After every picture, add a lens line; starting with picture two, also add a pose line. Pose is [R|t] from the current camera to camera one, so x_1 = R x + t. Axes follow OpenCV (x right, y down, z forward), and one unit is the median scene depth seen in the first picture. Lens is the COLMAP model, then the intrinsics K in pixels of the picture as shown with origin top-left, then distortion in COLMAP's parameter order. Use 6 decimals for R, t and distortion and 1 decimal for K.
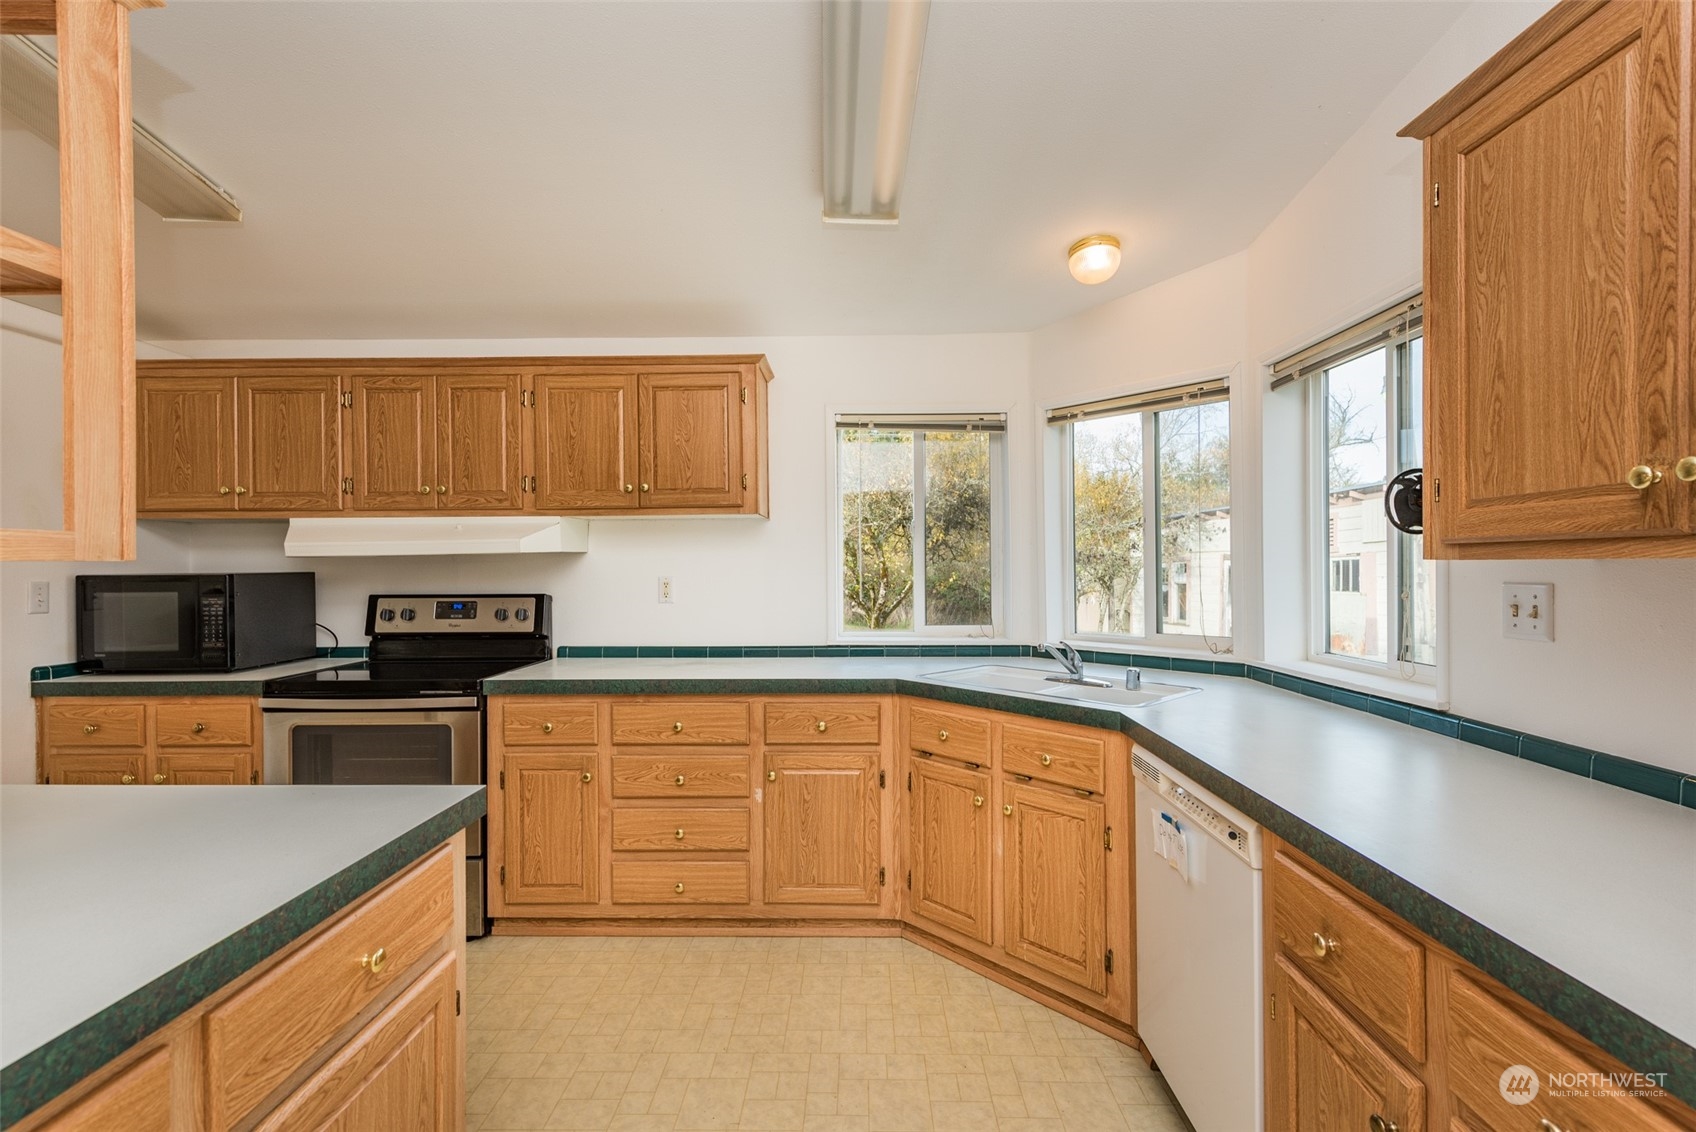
lens RADIAL K [[769.4, 0, 845.7], [0, 769.4, 574.2], [0, 0, 1]] dist [0.001357, 0.000184]
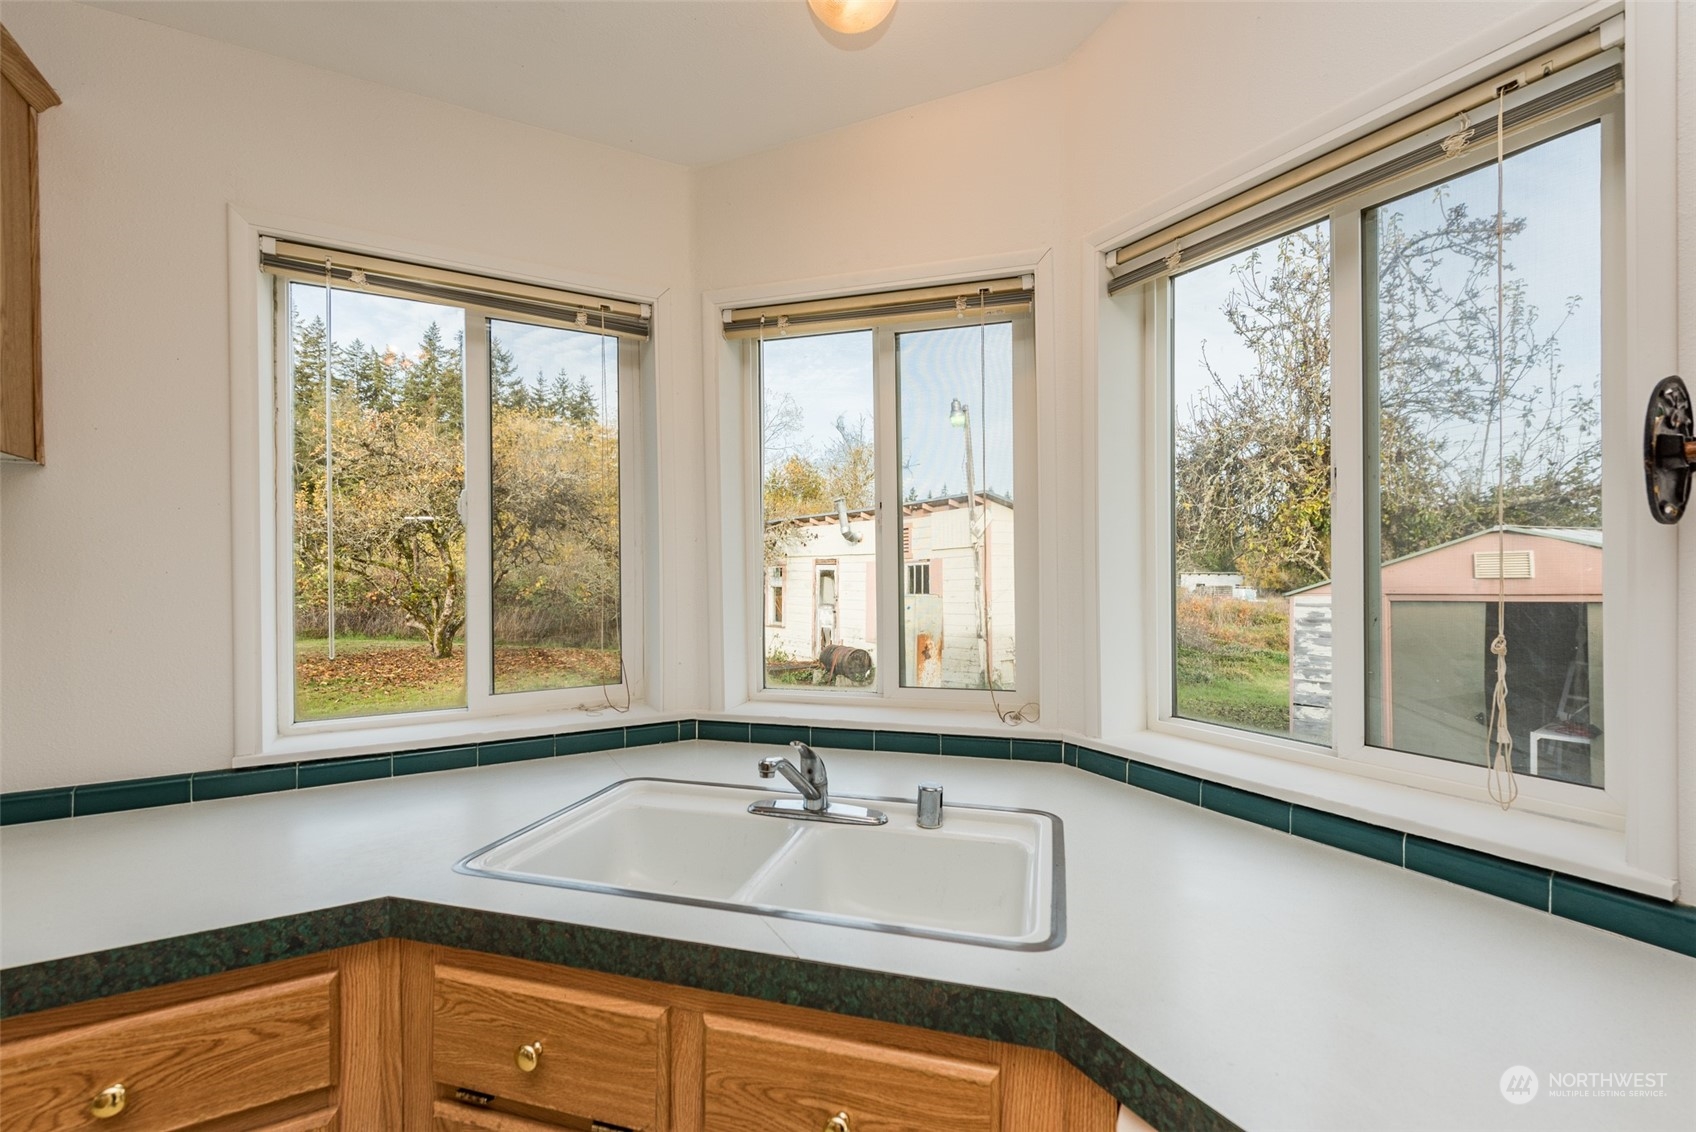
lens RADIAL K [[726.7, 0, 843.4], [0, 726.7, 570.1], [0, 0, 1]] dist [0.010960, -0.000245]
pose [[0.860491, -0.000097, 0.509465, 0.018990], [0.004384, 0.999964, -0.007214, -0.004100], [-0.509446, 0.008441, 0.860461, 0.151374]]
